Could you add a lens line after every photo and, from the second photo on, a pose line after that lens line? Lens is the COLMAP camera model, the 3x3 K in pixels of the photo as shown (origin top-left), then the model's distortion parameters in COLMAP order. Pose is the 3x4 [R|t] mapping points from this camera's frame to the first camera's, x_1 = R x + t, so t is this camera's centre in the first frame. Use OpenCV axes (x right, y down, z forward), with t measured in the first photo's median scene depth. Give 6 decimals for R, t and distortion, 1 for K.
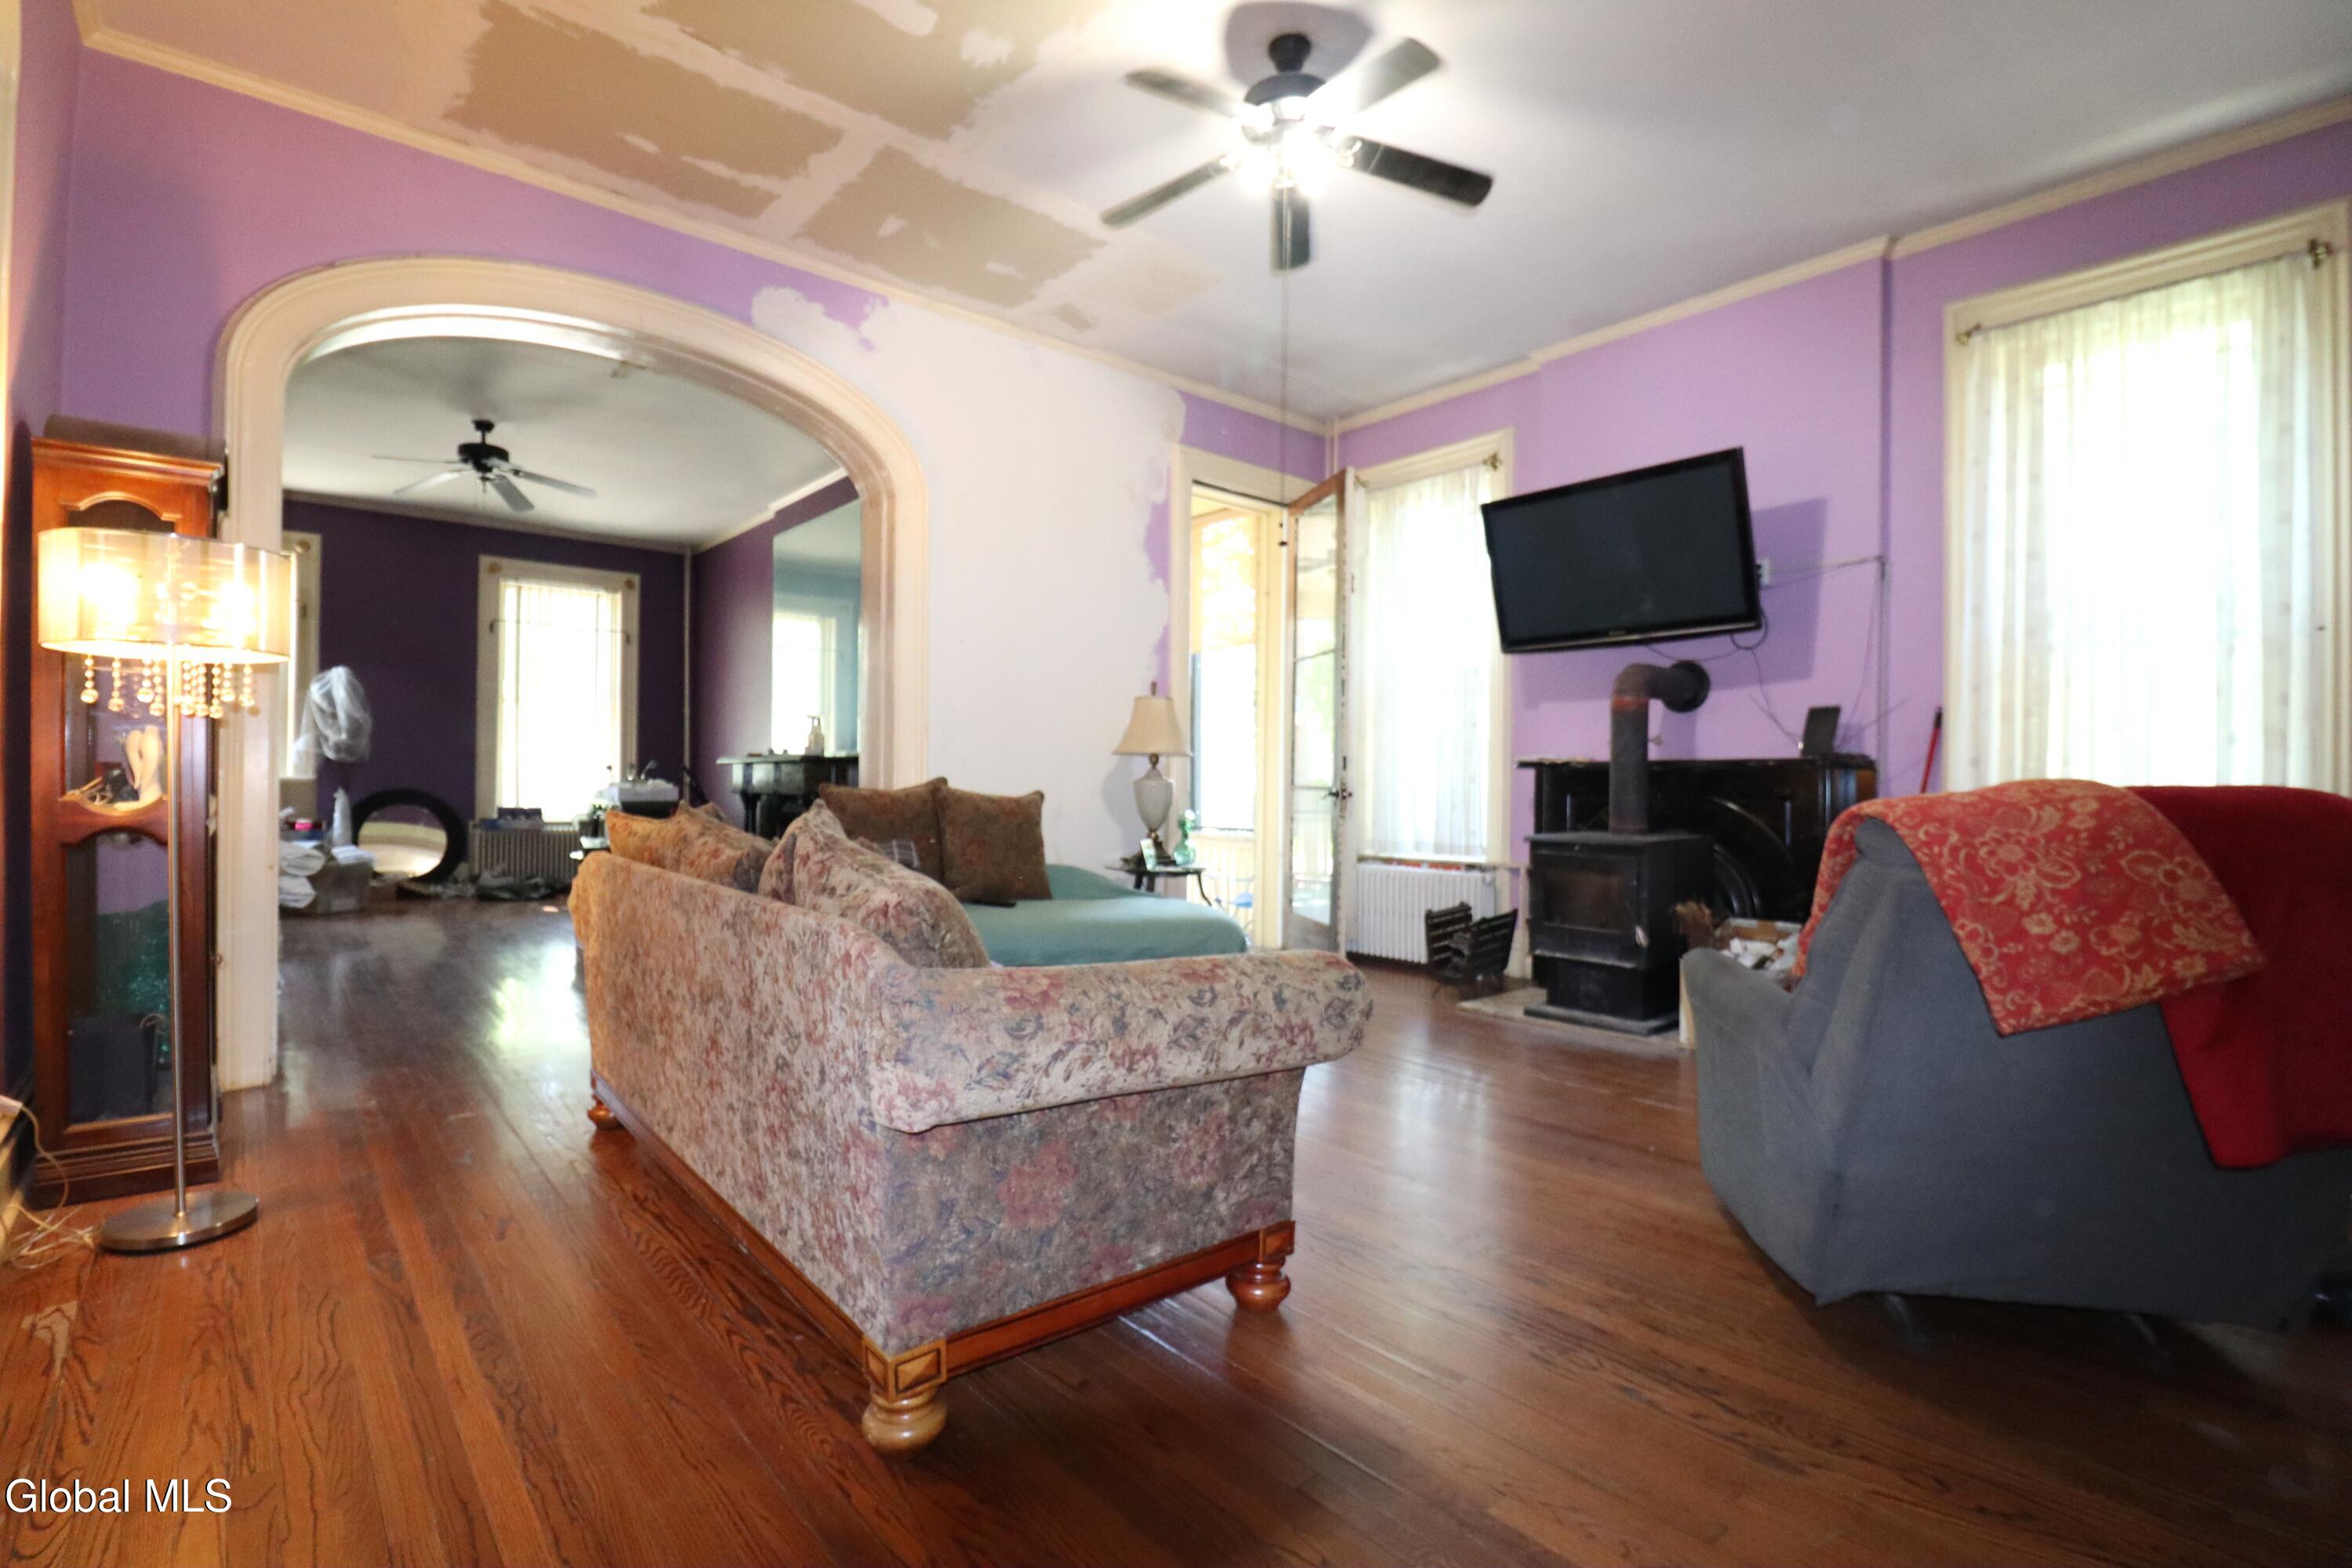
lens RADIAL K [[1095.8, 0, 1172.3], [0, 1095.8, 794.3], [0, 0, 1]] dist [-0.005542, -0.009562]
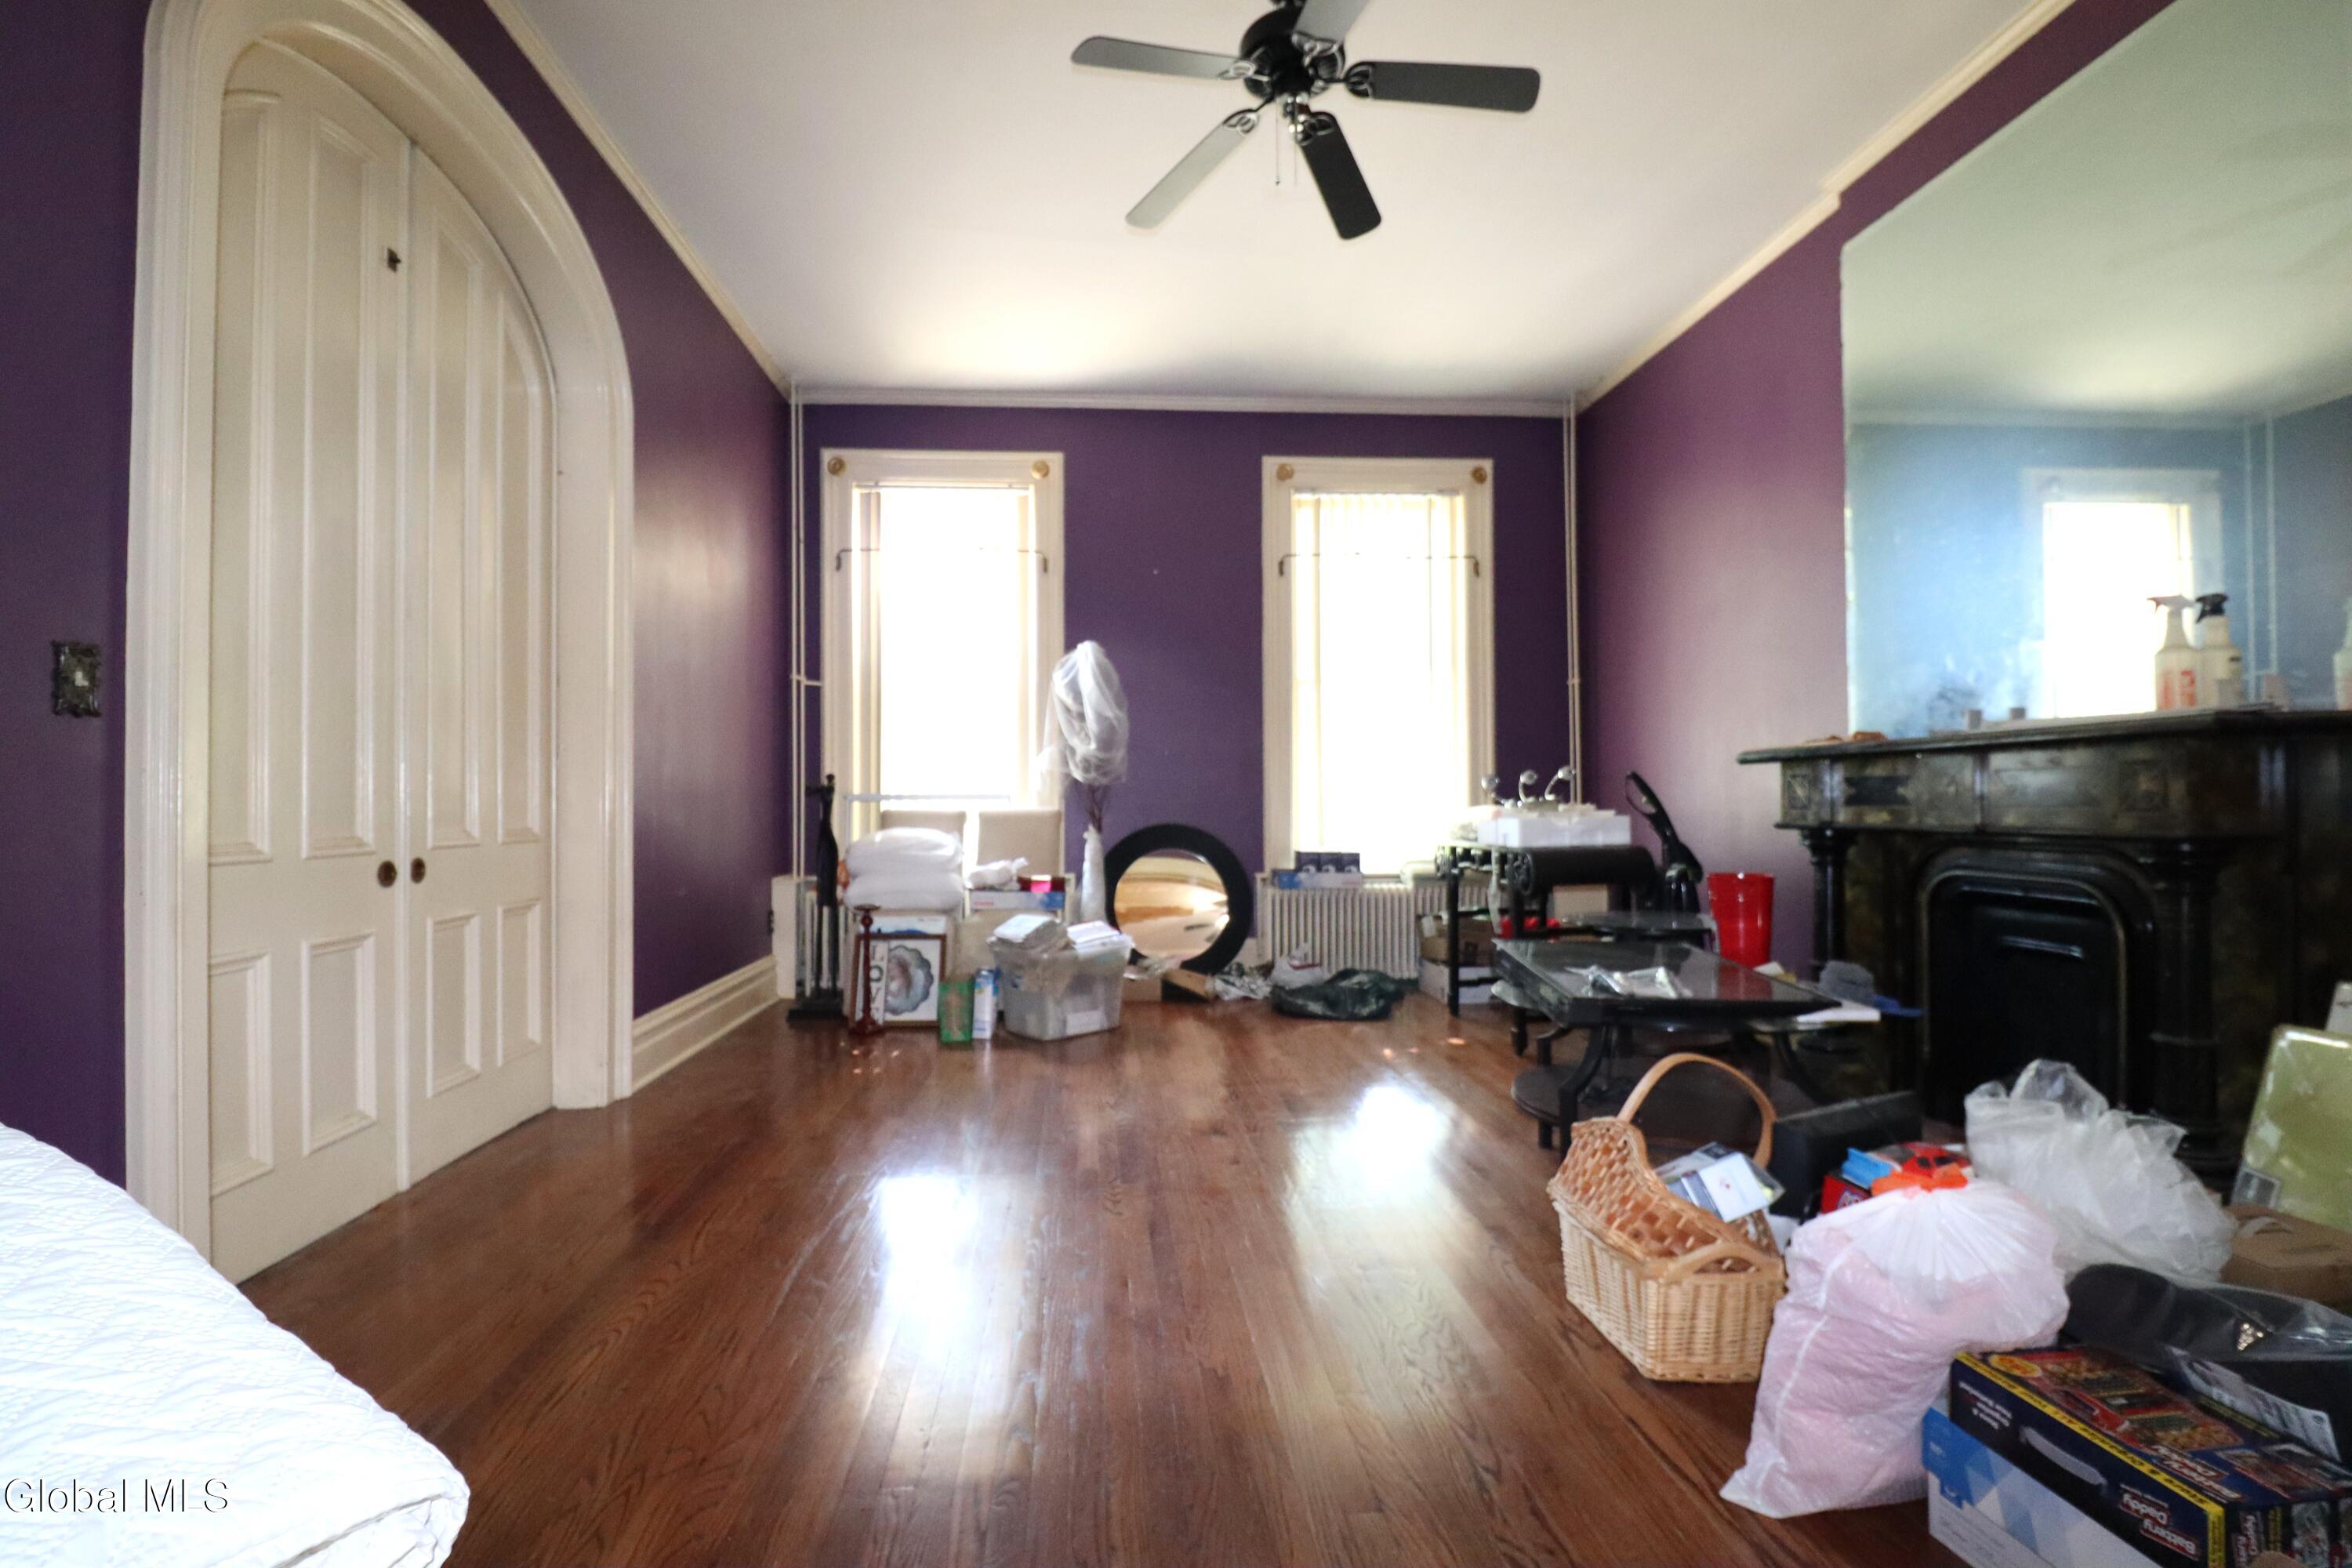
lens RADIAL K [[1095.8, 0, 1173.4], [0, 1095.8, 792.1], [0, 0, 1]] dist [-0.005542, -0.009562]
pose [[0.807080, -0.025746, -0.589880, -0.322765], [0.015169, 0.999623, -0.022875, -0.009504], [0.590247, 0.009514, 0.807167, 0.480946]]
